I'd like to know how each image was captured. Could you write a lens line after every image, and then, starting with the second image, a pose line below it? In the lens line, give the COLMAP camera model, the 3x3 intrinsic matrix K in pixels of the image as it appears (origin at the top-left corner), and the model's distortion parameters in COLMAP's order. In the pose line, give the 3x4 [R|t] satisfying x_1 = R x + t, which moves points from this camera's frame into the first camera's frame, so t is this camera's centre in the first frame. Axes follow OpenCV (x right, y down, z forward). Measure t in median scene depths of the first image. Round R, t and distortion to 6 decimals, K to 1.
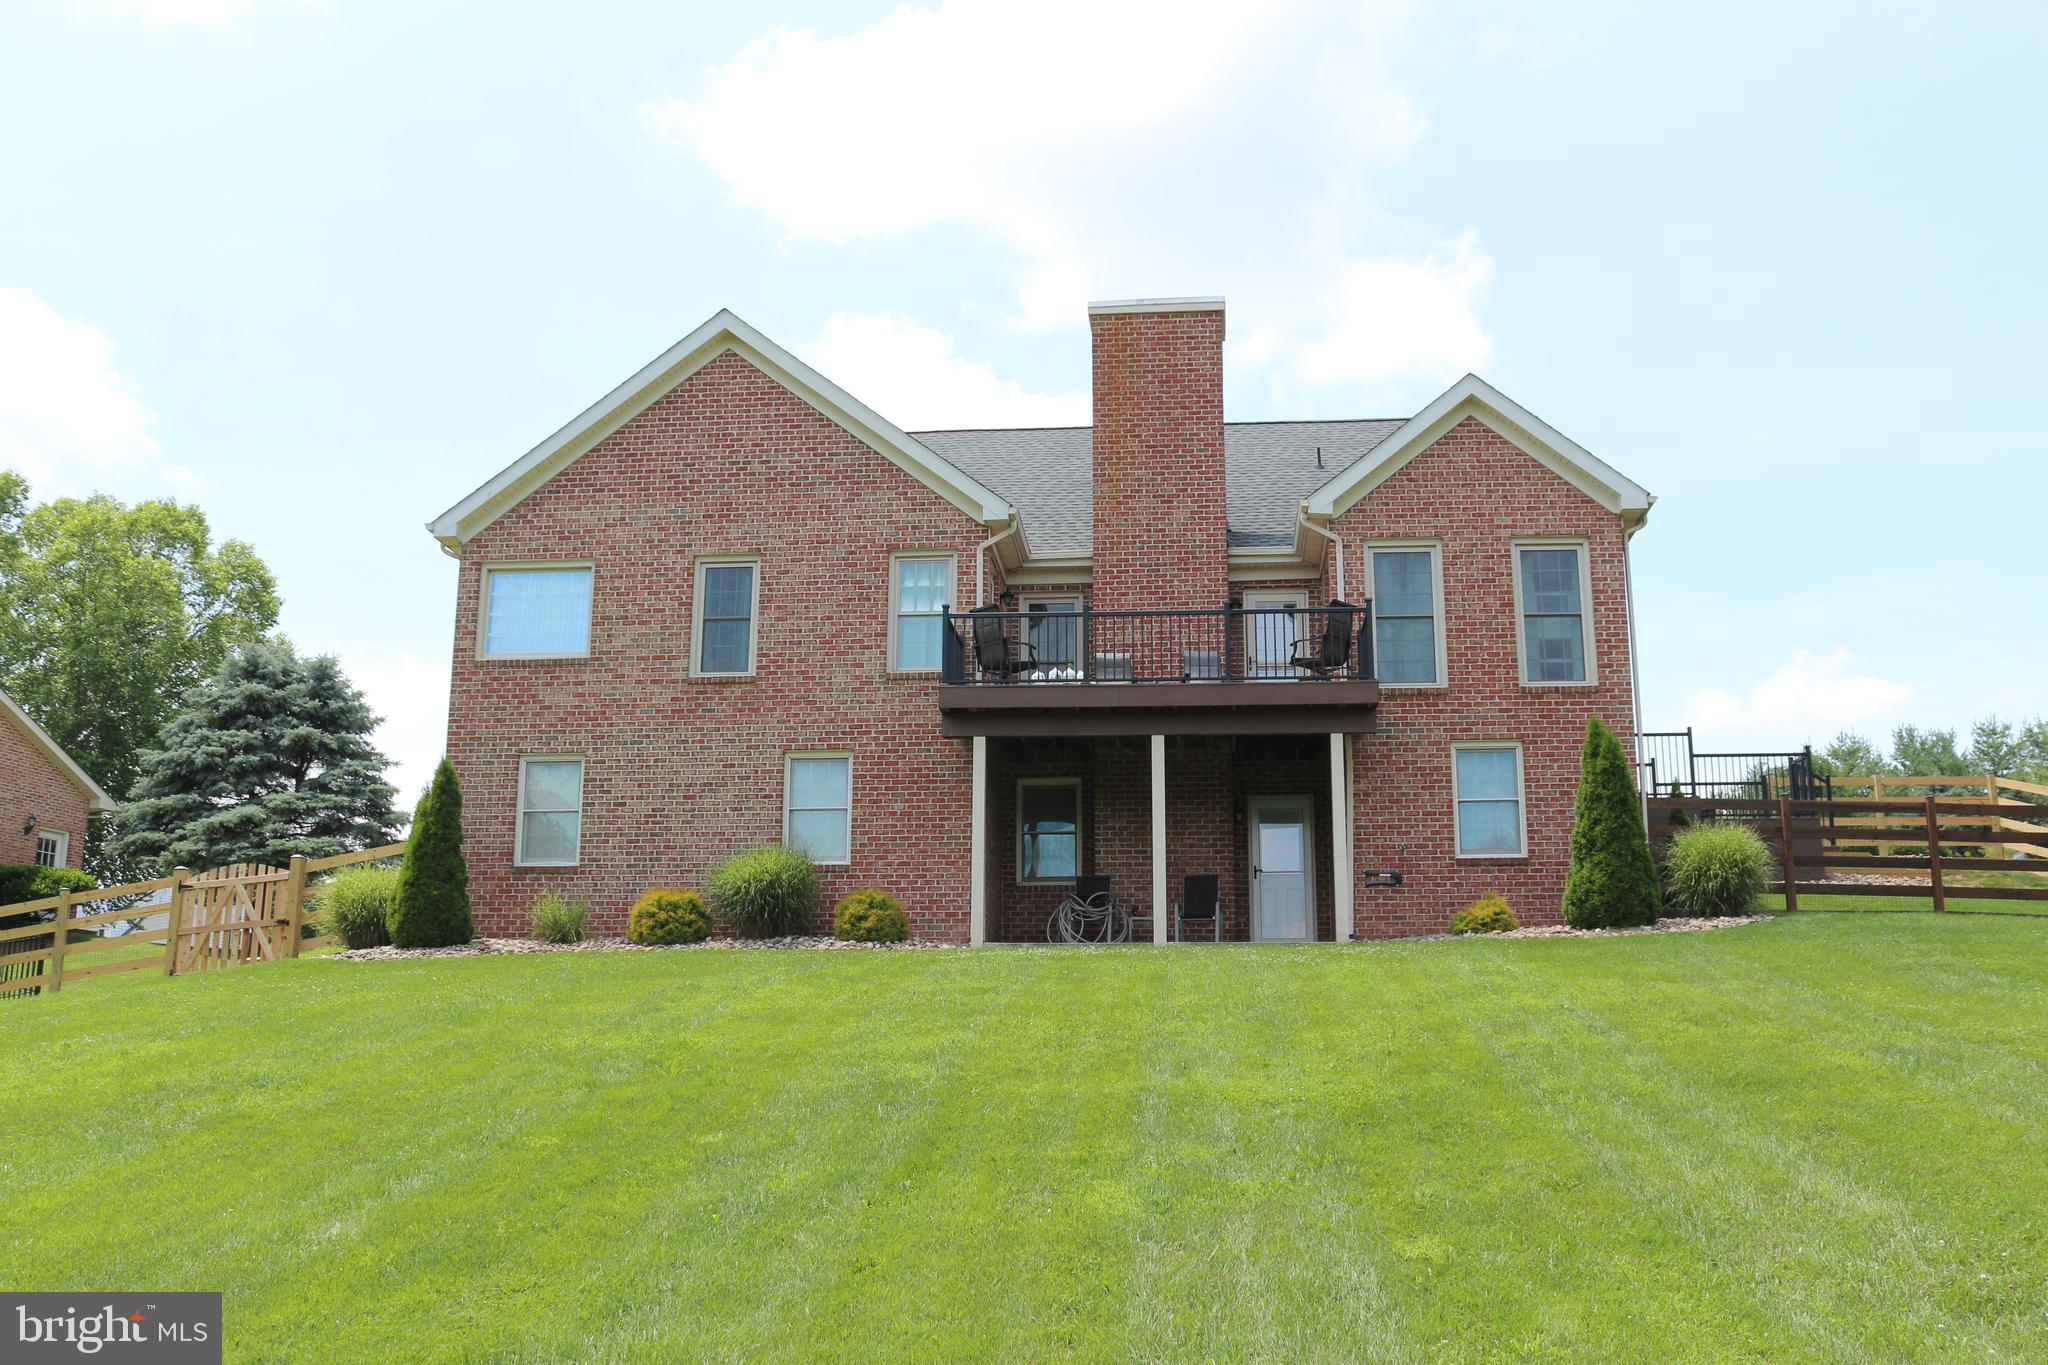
lens RADIAL K [[1924.9, 0, 1024.0], [0, 1924.9, 682.5], [0, 0, 1]] dist [-0.182935, 0.245532]
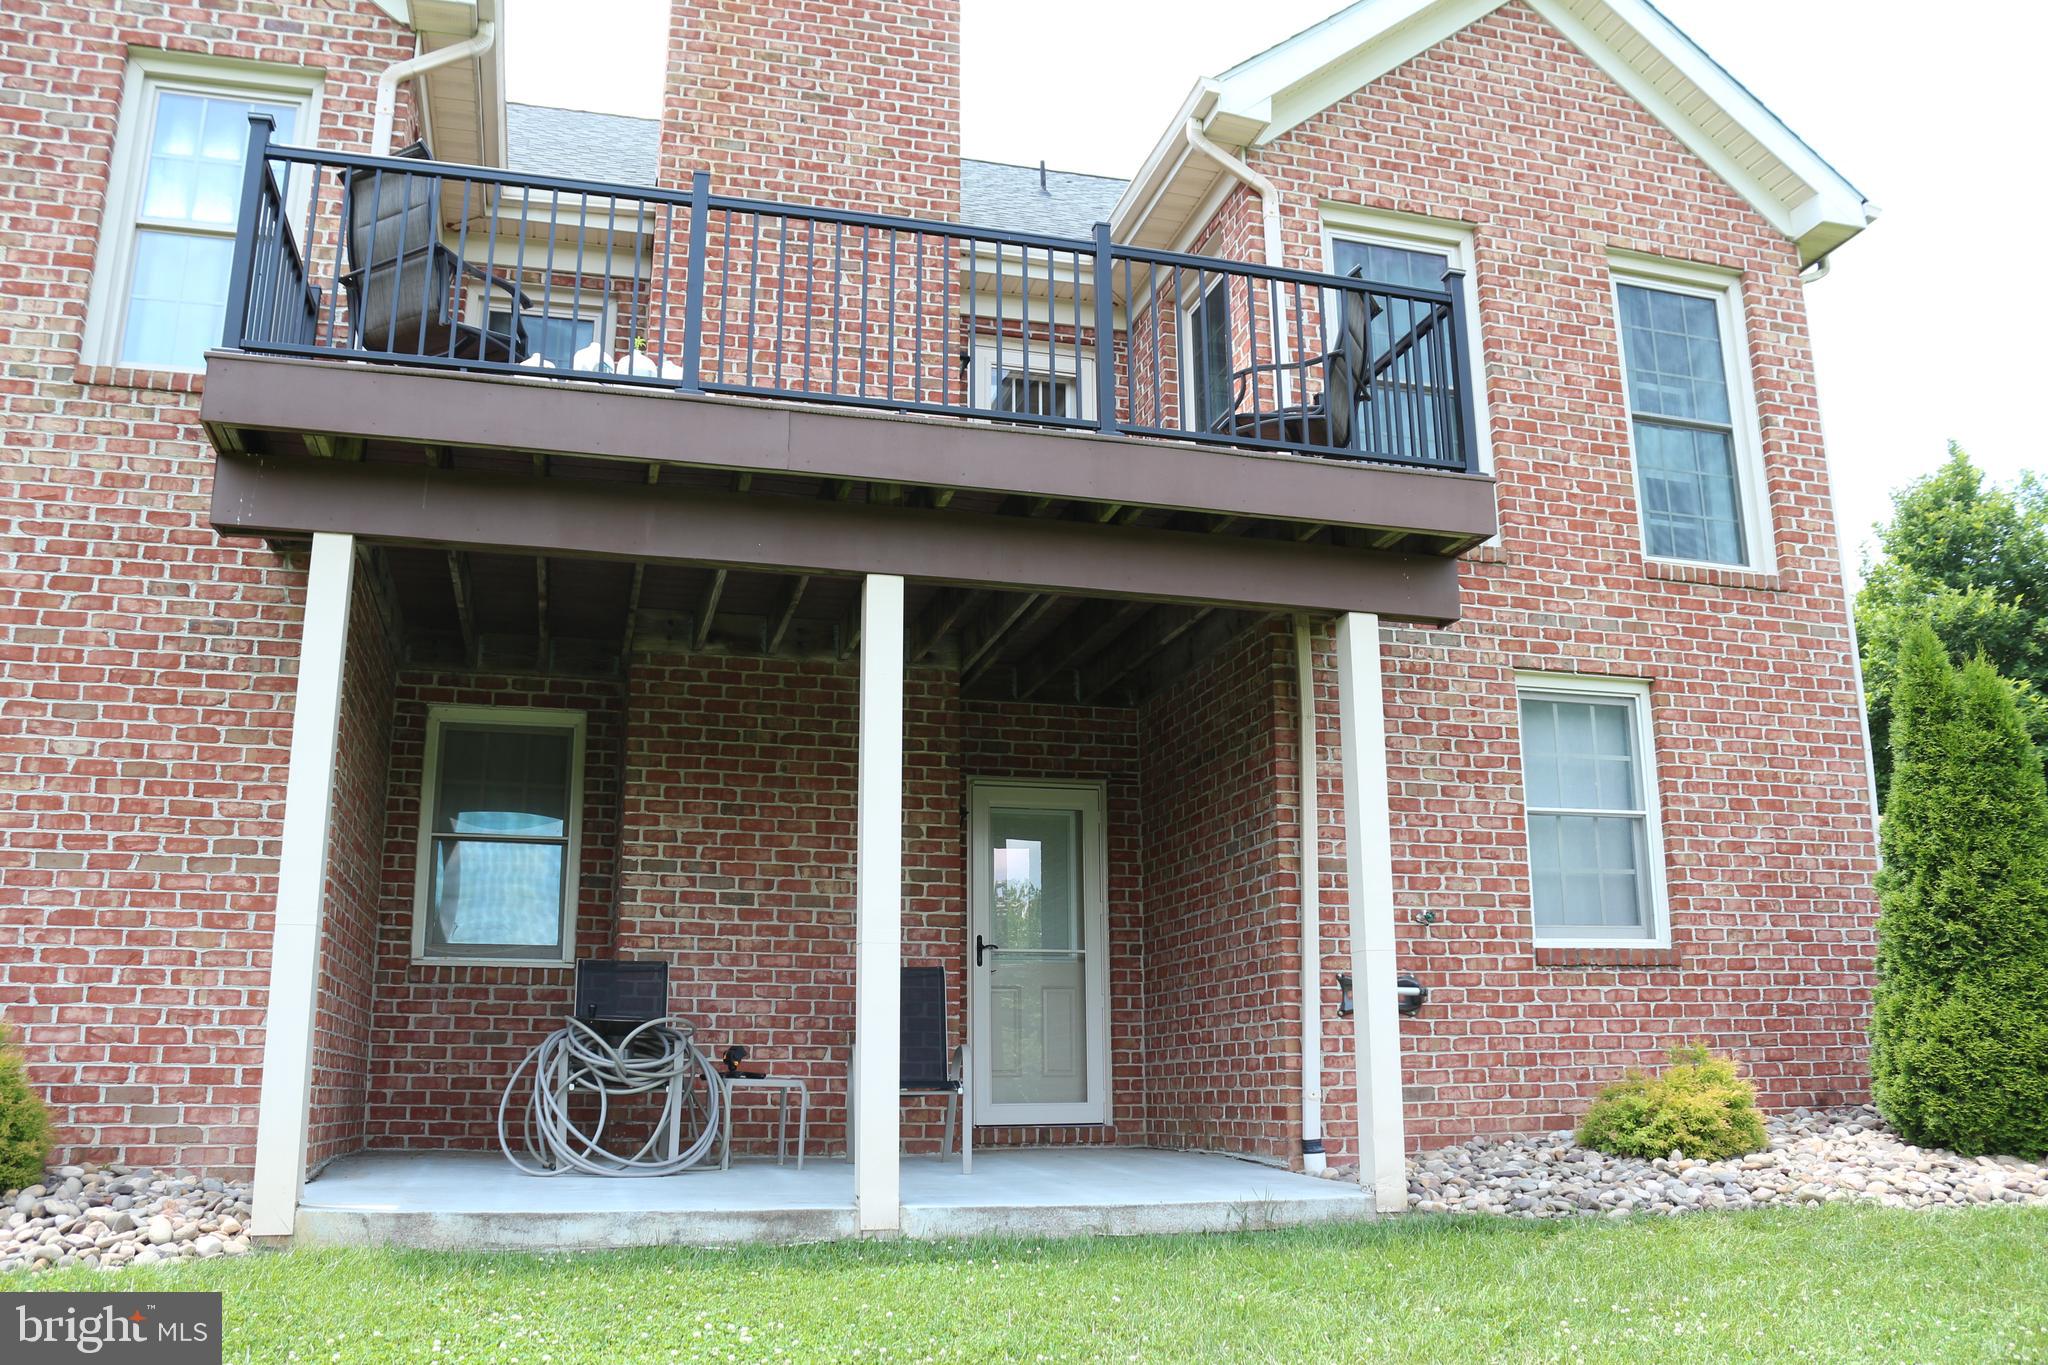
lens RADIAL K [[1695.8, 0, 1033.0], [0, 1695.8, 686.1], [0, 0, 1]] dist [-0.188480, 0.187374]
pose [[0.934096, 0.072344, 0.349616, -0.007952], [-0.069241, 0.997371, -0.021382, 0.048088], [-0.350244, -0.004235, 0.936649, 0.666523]]
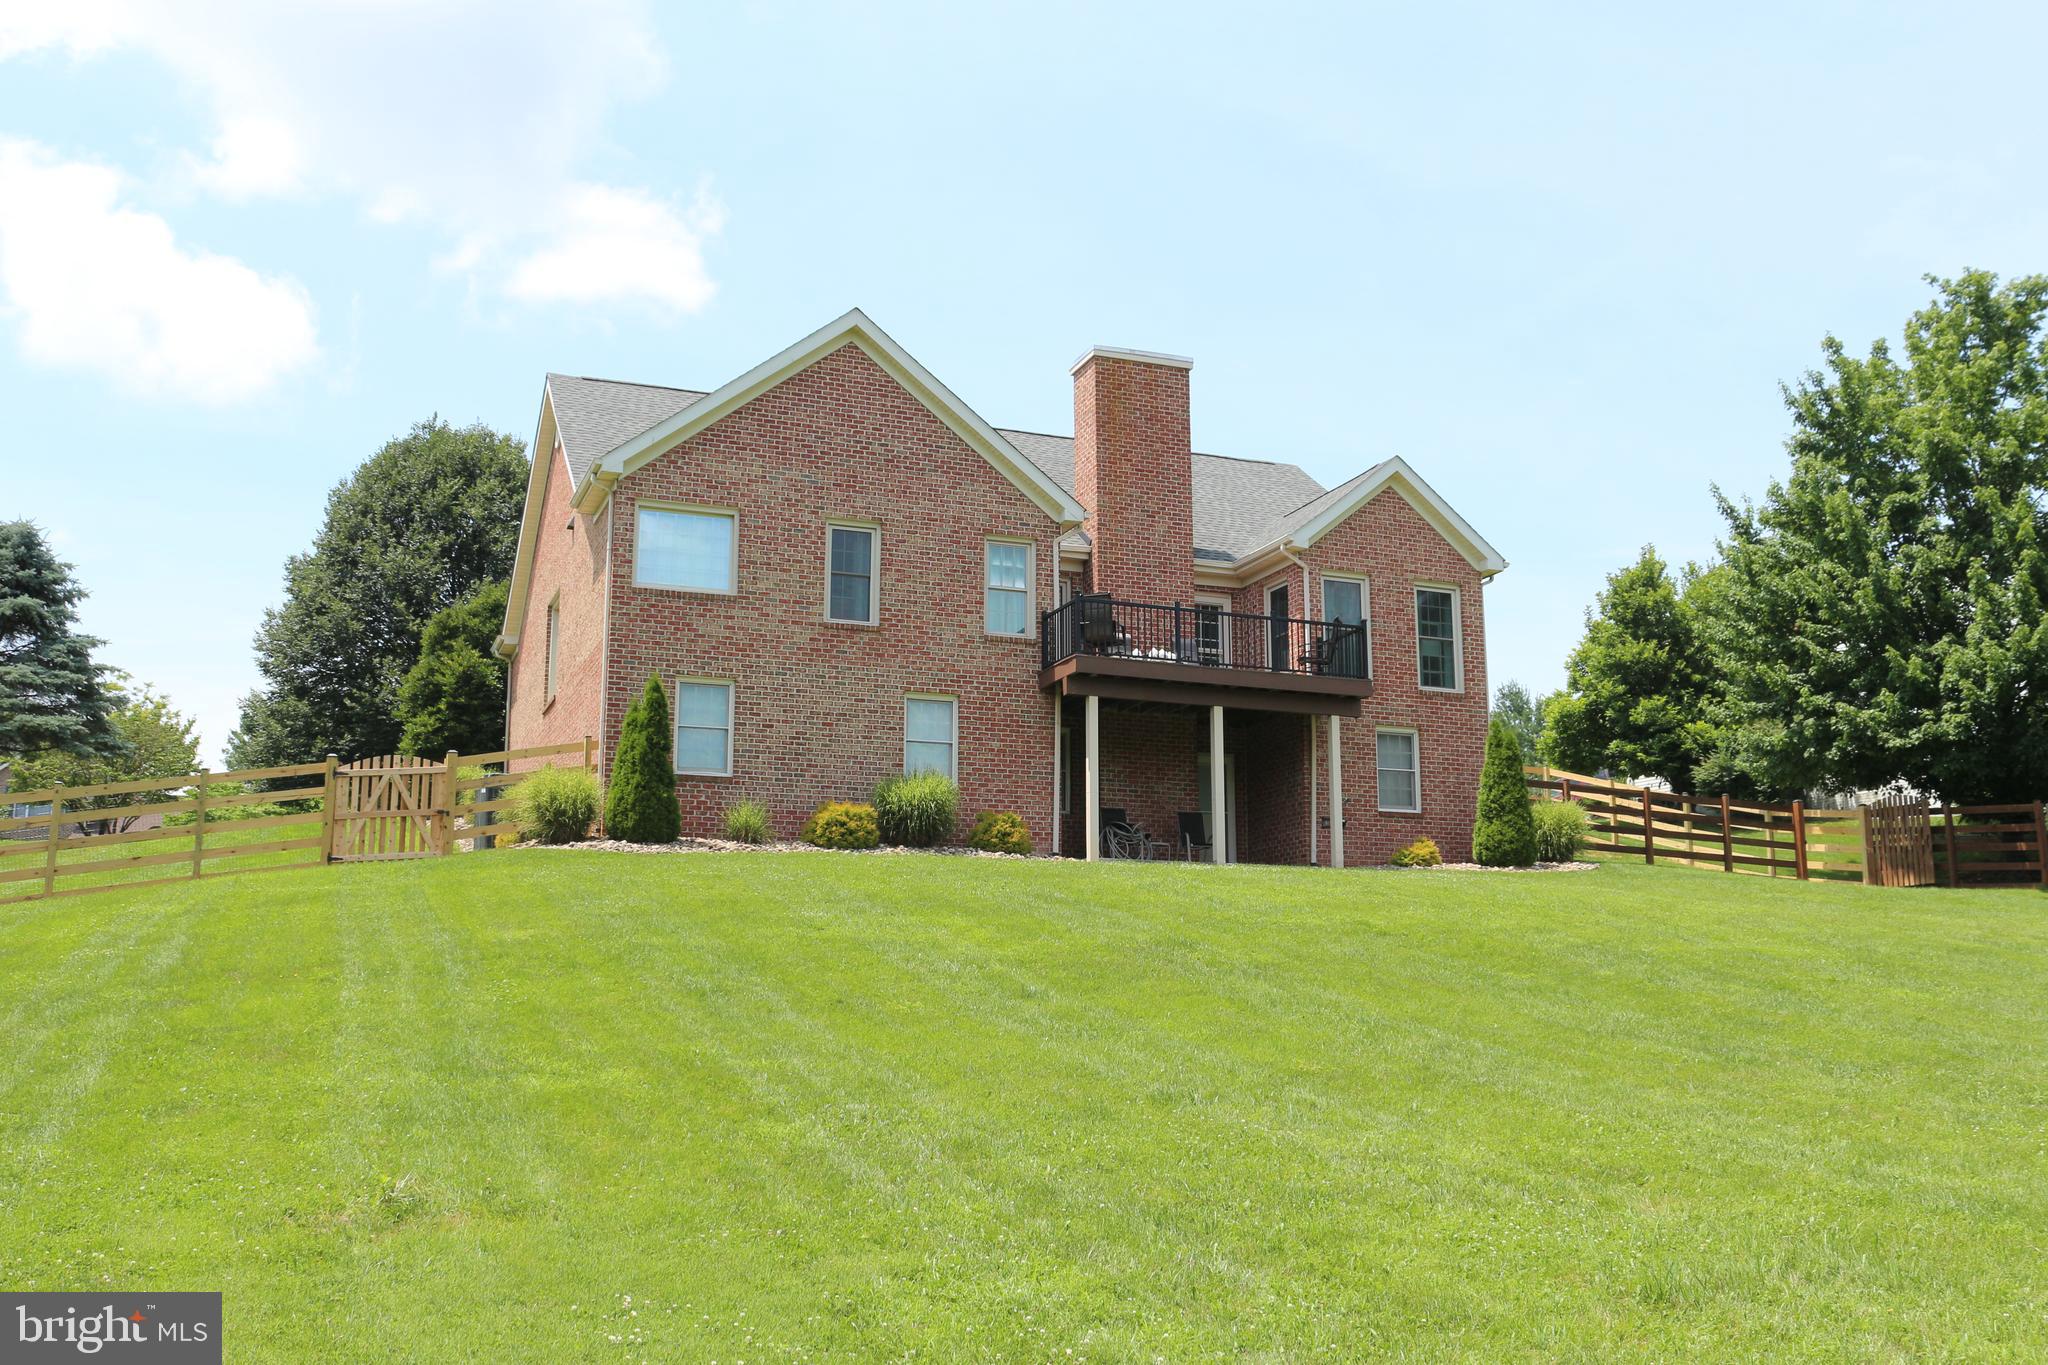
lens RADIAL K [[1924.9, 0, 1024.0], [0, 1924.9, 682.5], [0, 0, 1]] dist [-0.182935, 0.245532]
pose [[0.892090, 0.082511, 0.444260, -0.594711], [-0.099760, 0.994890, 0.015543, 0.003856], [-0.440707, -0.058185, 0.895763, -0.111775]]
